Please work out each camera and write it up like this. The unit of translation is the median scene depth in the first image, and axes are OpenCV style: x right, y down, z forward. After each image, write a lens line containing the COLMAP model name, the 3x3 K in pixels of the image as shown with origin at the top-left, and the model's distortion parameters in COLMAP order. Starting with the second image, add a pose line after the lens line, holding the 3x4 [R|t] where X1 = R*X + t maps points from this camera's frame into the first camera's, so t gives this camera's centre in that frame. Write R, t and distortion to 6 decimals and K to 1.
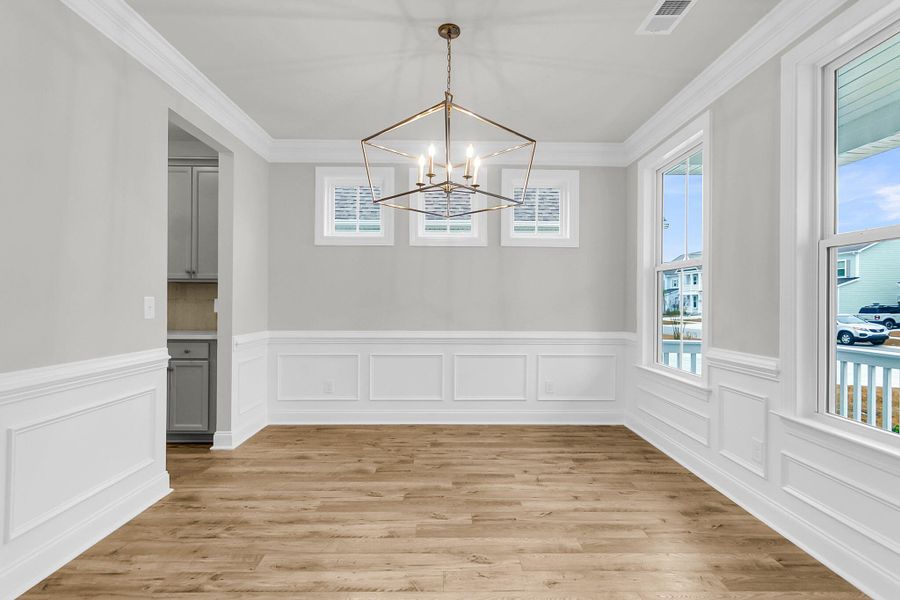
lens RADIAL K [[425.5, 0, 450.4], [0, 425.5, 310.2], [0, 0, 1]] dist [0.002881, 0.001500]
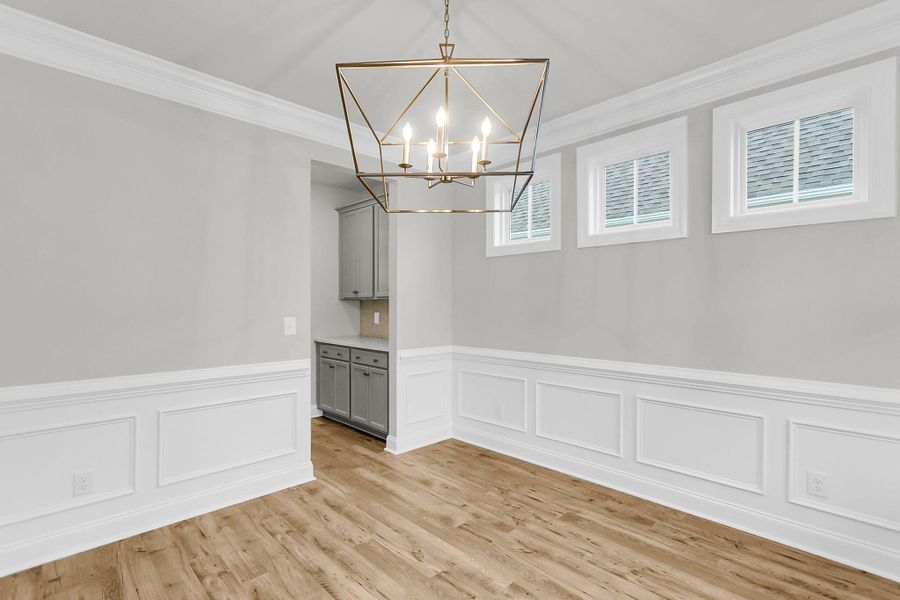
lens RADIAL K [[425.5, 0, 450.4], [0, 425.5, 310.2], [0, 0, 1]] dist [0.002881, 0.001500]
pose [[0.689938, 0.005559, -0.723847, 0.364740], [-0.011313, 0.999931, -0.003103, -0.038816], [0.723780, 0.010330, 0.689954, 0.351775]]
